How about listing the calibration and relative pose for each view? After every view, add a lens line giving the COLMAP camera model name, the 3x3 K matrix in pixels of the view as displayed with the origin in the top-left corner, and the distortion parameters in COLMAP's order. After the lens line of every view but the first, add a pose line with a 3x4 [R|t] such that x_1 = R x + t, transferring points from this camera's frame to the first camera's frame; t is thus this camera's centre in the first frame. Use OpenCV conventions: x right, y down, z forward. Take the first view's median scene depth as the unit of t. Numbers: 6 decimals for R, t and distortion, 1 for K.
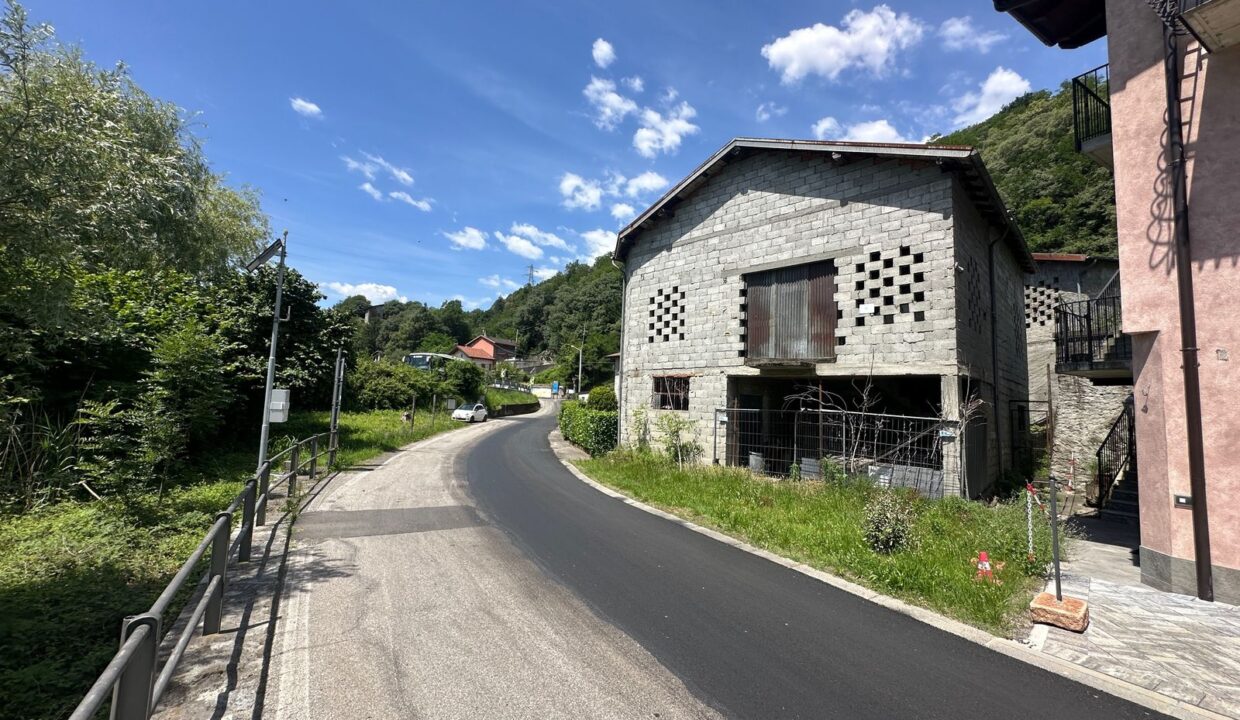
lens RADIAL K [[496.0, 0, 620.0], [0, 496.0, 360.0], [0, 0, 1]] dist [-0.003547, -0.000079]
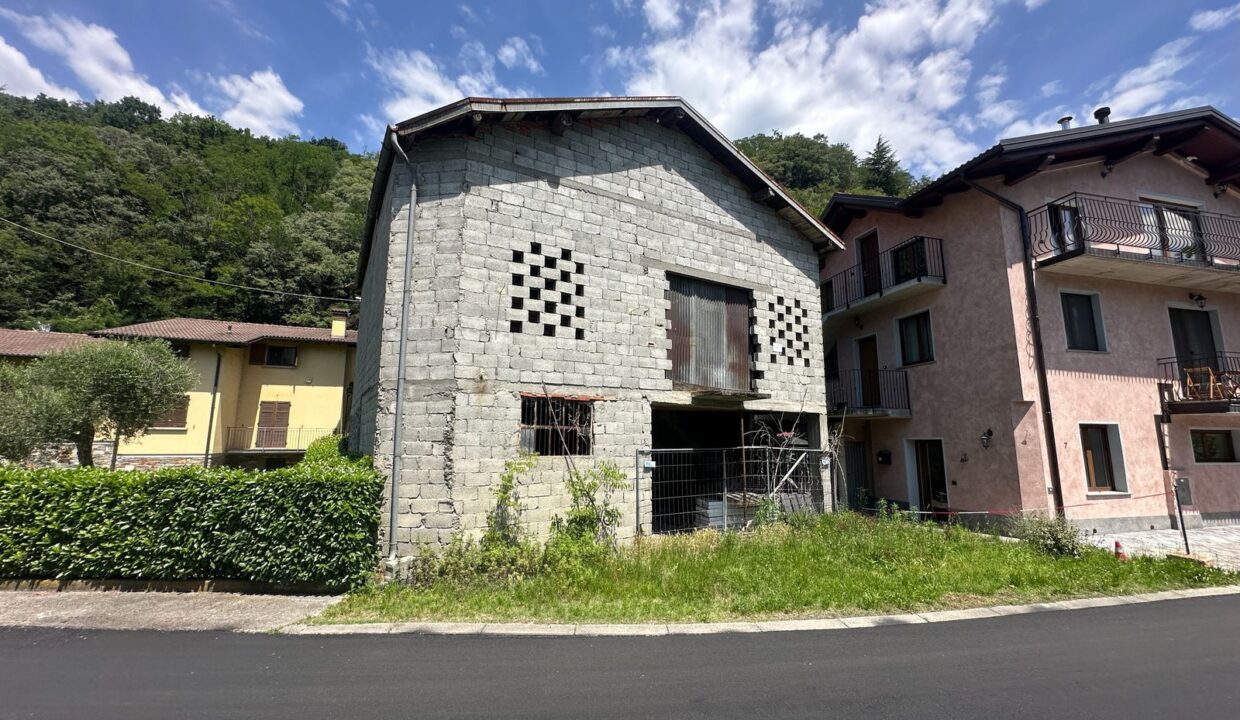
lens RADIAL K [[496.0, 0, 620.0], [0, 496.0, 360.0], [0, 0, 1]] dist [-0.003547, -0.000079]
pose [[0.253544, 0.112715, 0.960734, -0.483614], [-0.085777, 0.991895, -0.093733, 0.040940], [-0.963513, -0.058644, 0.261158, 0.849077]]
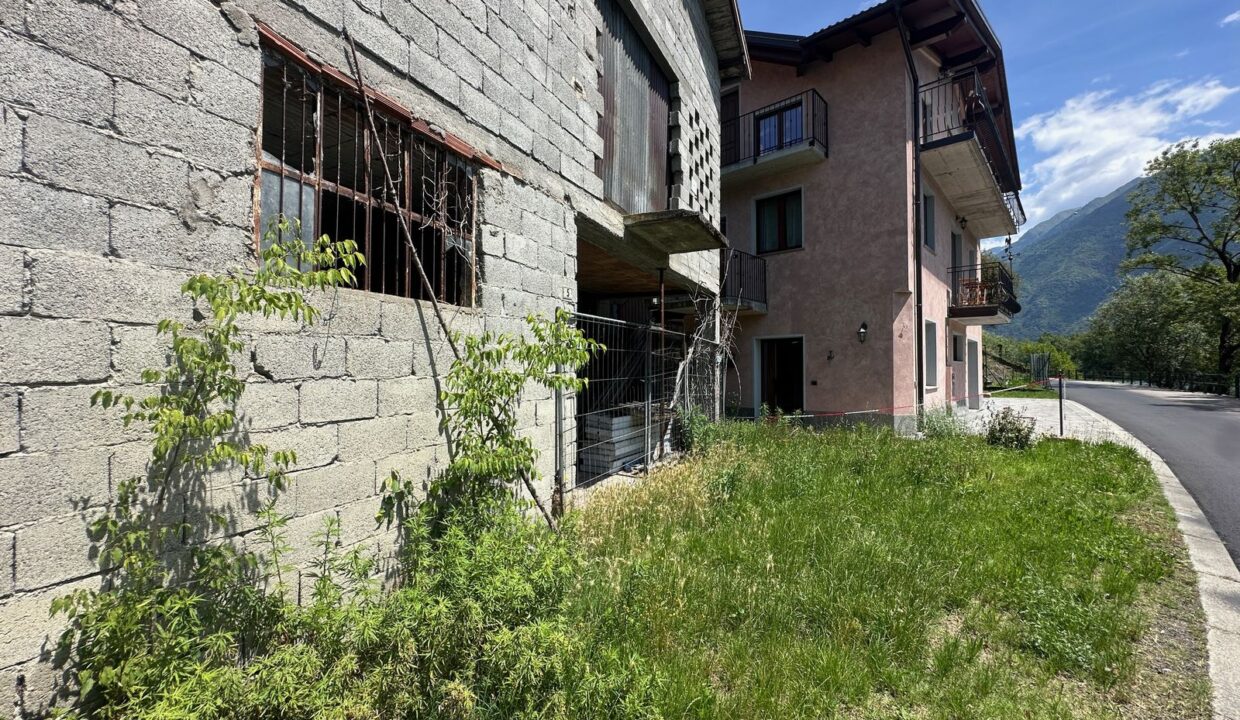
lens RADIAL K [[496.0, 0, 620.0], [0, 496.0, 360.0], [0, 0, 1]] dist [-0.003547, -0.000079]
pose [[-0.328981, -0.026839, 0.943955, -0.107767], [-0.102989, 0.994653, -0.007613, 0.126777], [-0.938704, -0.099722, -0.329986, 1.058714]]
